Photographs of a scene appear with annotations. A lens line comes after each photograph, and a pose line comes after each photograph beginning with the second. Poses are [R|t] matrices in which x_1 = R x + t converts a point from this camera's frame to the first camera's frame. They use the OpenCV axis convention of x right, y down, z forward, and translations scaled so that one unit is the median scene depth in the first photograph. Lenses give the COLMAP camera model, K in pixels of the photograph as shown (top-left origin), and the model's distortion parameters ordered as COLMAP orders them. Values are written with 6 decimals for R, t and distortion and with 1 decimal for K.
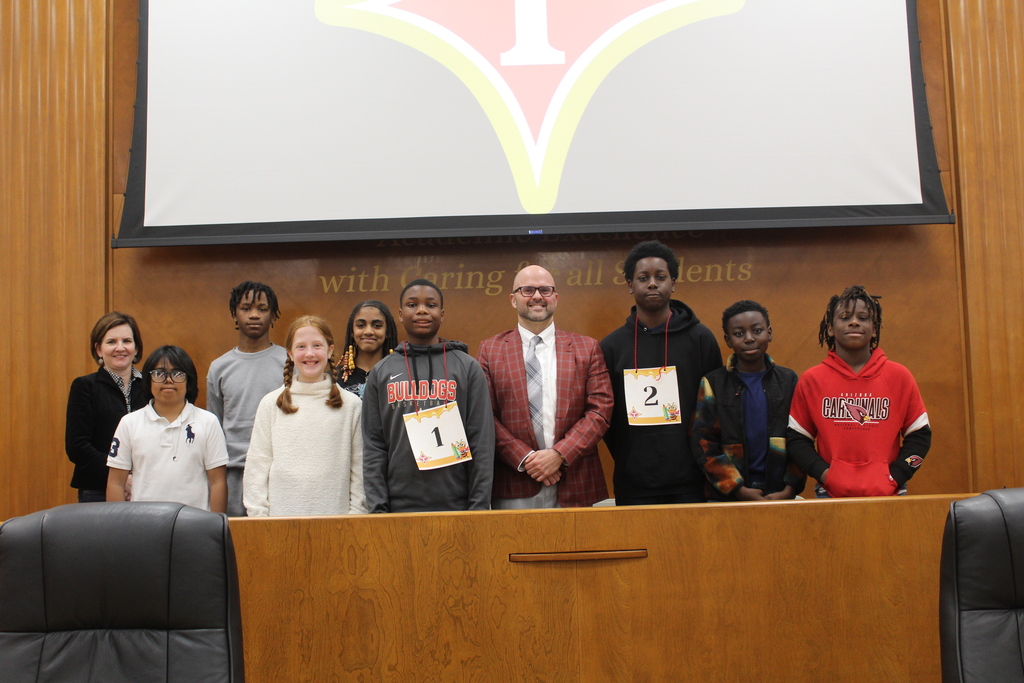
lens RADIAL K [[1177.9, 0, 512.0], [0, 1177.9, 341.5], [0, 0, 1]] dist [-0.001207, -0.000573]
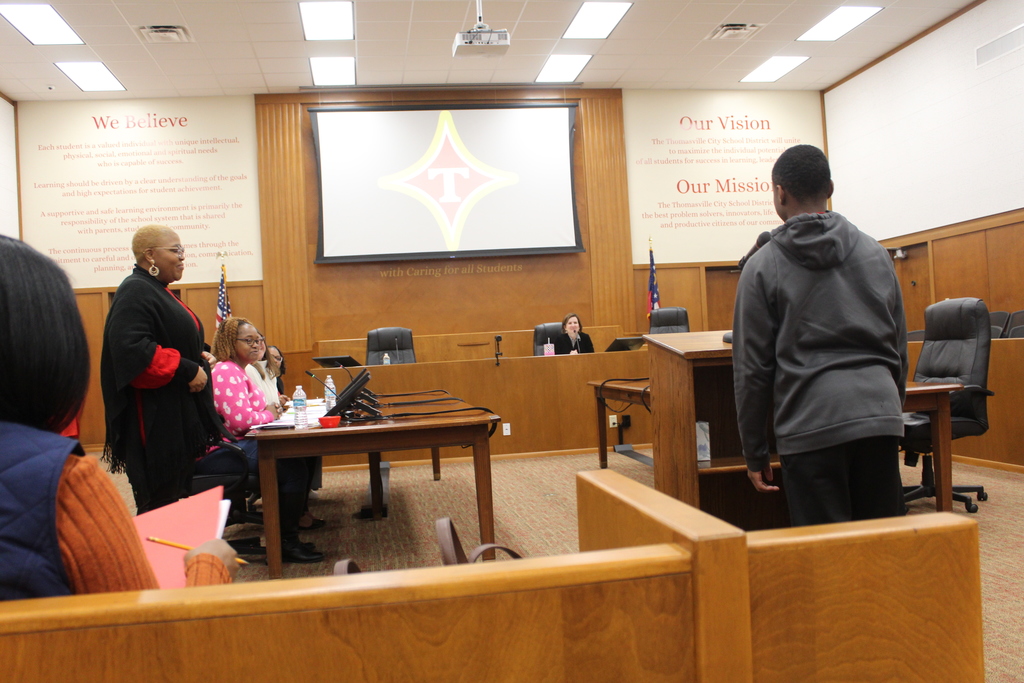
lens RADIAL K [[938.9, 0, 512.0], [0, 938.9, 341.5], [0, 0, 1]] dist [-0.188638, 0.191862]
pose [[0.990972, -0.022335, 0.132199, -0.148396], [0.011819, 0.996740, 0.079806, -0.063566], [-0.133550, -0.077523, 0.988005, -1.413510]]
